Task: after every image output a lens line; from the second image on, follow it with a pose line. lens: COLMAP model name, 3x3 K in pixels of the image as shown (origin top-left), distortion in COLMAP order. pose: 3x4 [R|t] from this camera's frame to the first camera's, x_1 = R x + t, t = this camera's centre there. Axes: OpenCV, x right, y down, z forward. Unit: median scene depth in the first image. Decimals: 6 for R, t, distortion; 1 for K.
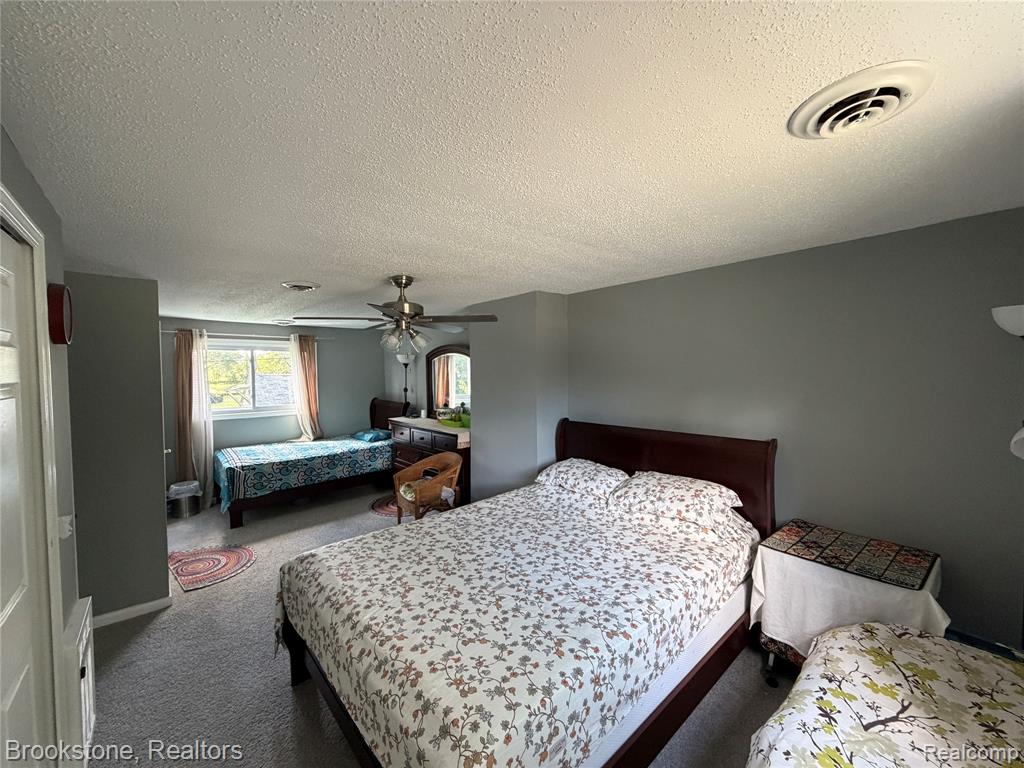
lens RADIAL K [[404.5, 0, 513.5], [0, 404.5, 382.4], [0, 0, 1]] dist [-0.001345, 0.001141]
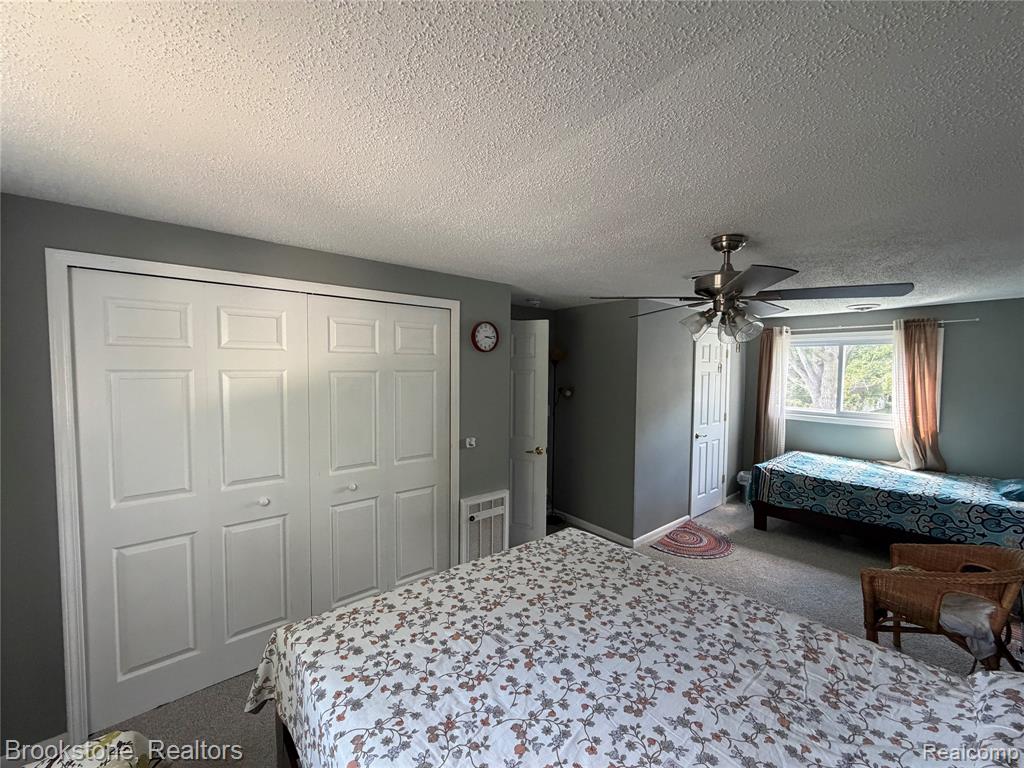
lens RADIAL K [[404.5, 0, 504.6], [0, 404.5, 387.8], [0, 0, 1]] dist [-0.001345, 0.001141]
pose [[-0.038455, 0.057844, -0.997585, 0.613580], [-0.040433, 0.997415, 0.059393, -0.030706], [0.998442, 0.042620, -0.036017, 0.855120]]
